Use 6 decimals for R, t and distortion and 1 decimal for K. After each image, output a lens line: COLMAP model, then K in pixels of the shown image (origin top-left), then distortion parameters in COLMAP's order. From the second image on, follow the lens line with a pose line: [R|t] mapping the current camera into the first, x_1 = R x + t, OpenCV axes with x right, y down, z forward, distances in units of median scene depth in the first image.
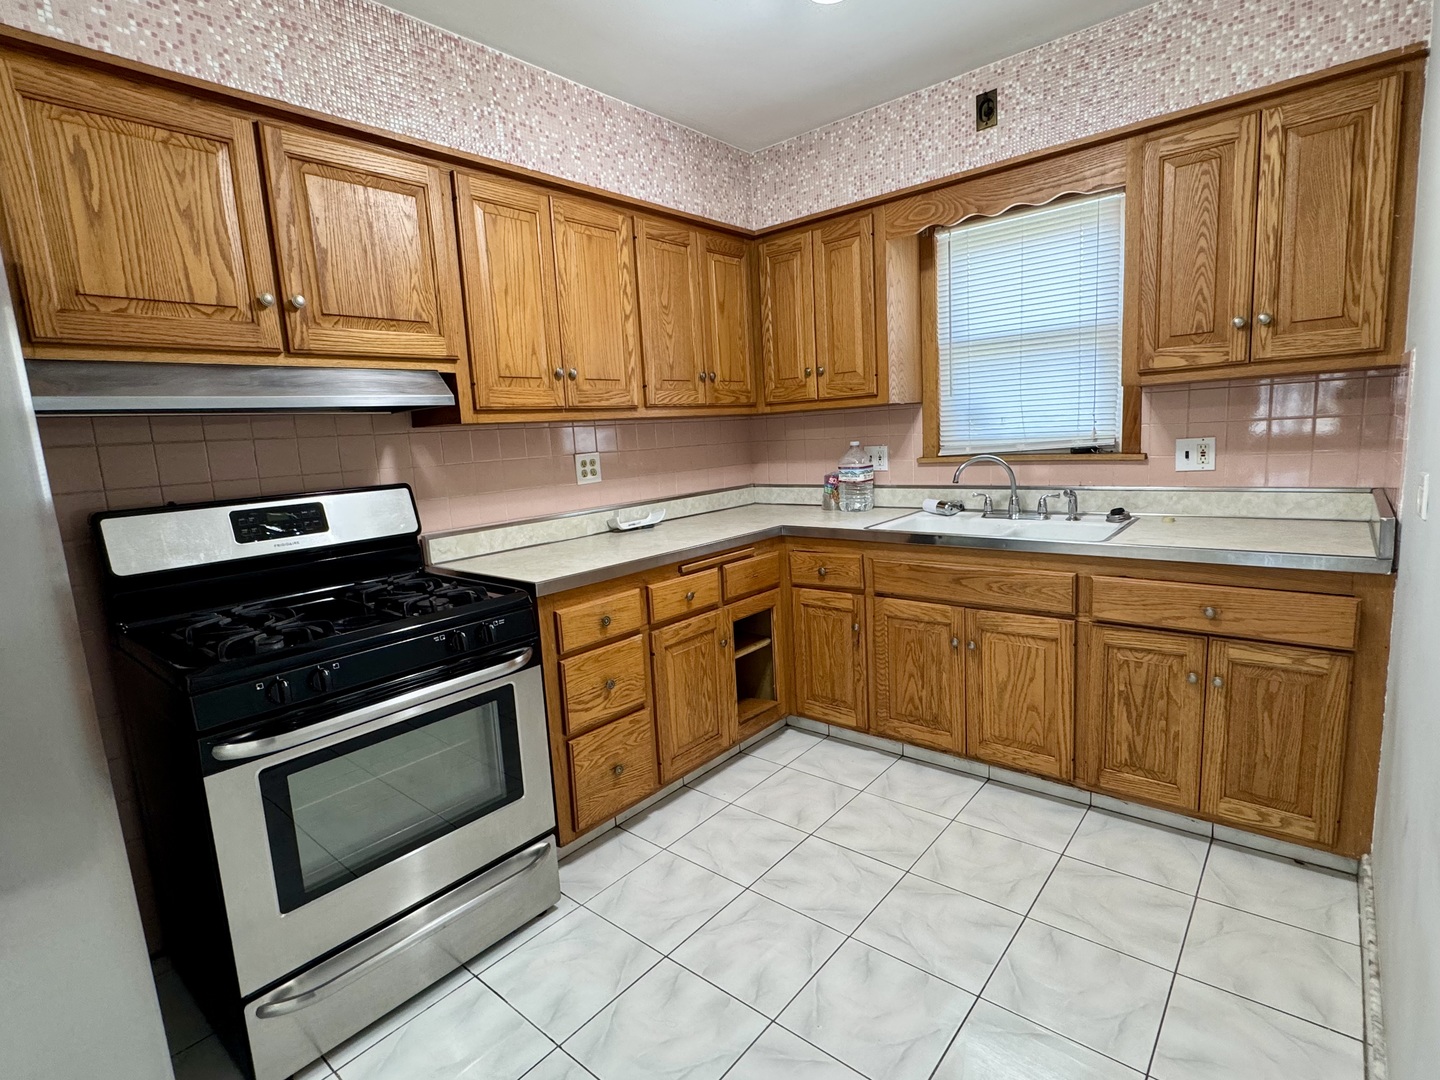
lens RADIAL K [[715.5, 0, 719.6], [0, 715.5, 540.2], [0, 0, 1]] dist [-0.004111, 0.000124]
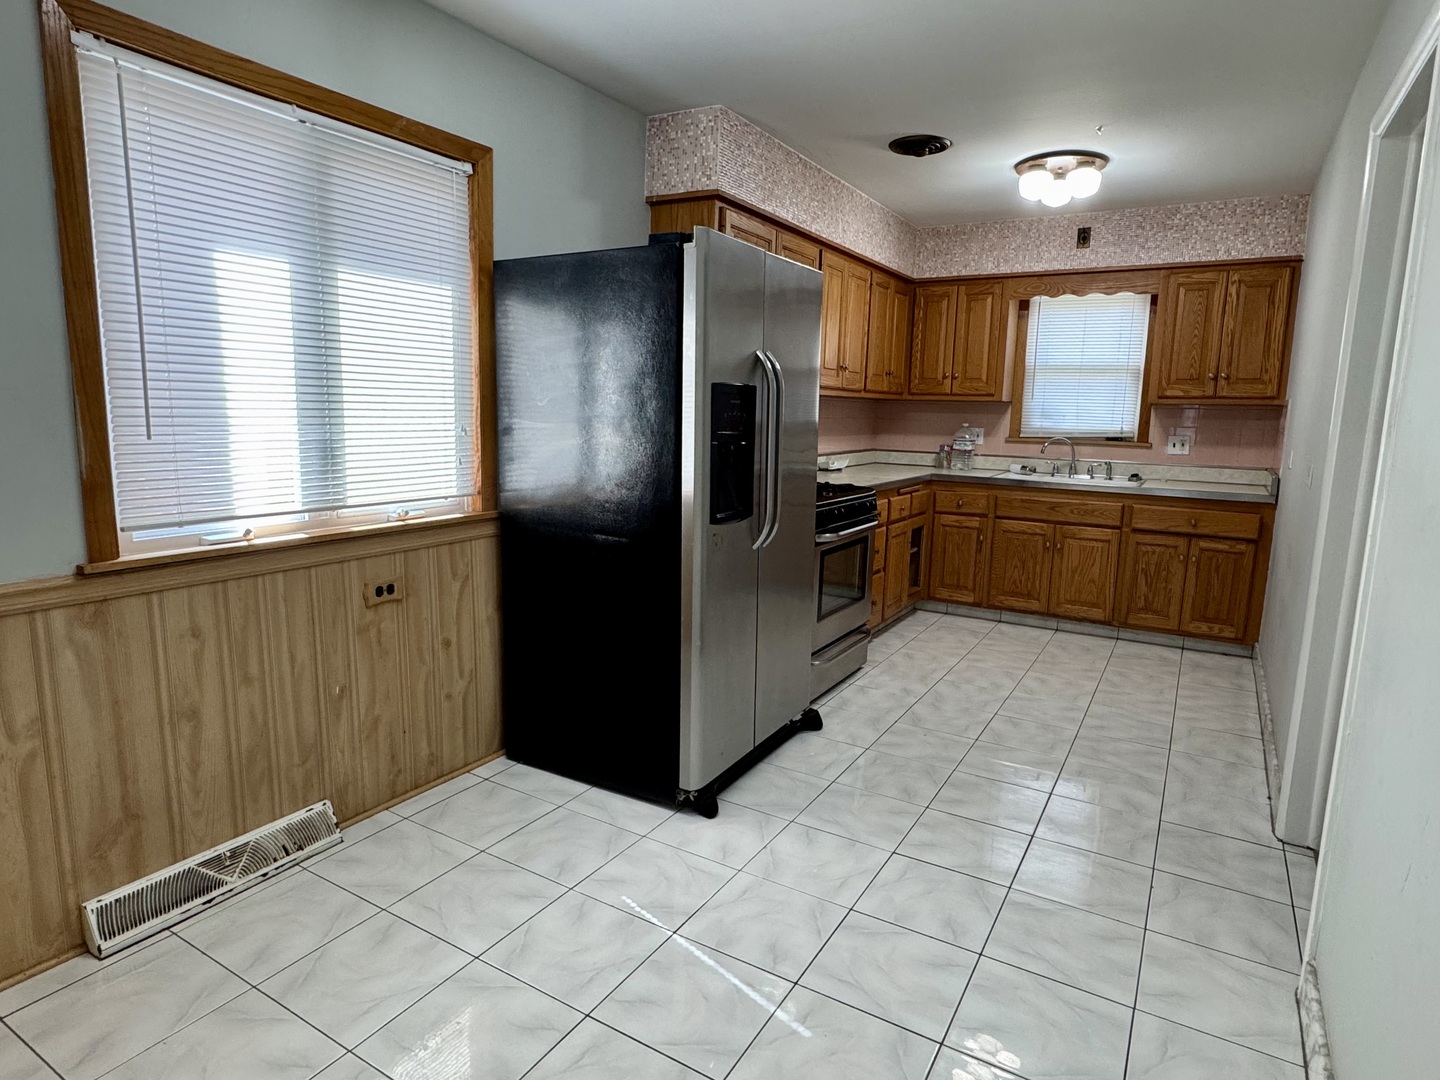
lens RADIAL K [[816.9, 0, 721.1], [0, 816.9, 539.0], [0, 0, 1]] dist [-0.005816, 0.000791]
pose [[0.983209, 0.053086, 0.174592, -0.826784], [-0.053944, 0.998544, 0.000169, 0.181220], [-0.174329, -0.009585, 0.984641, -0.830736]]
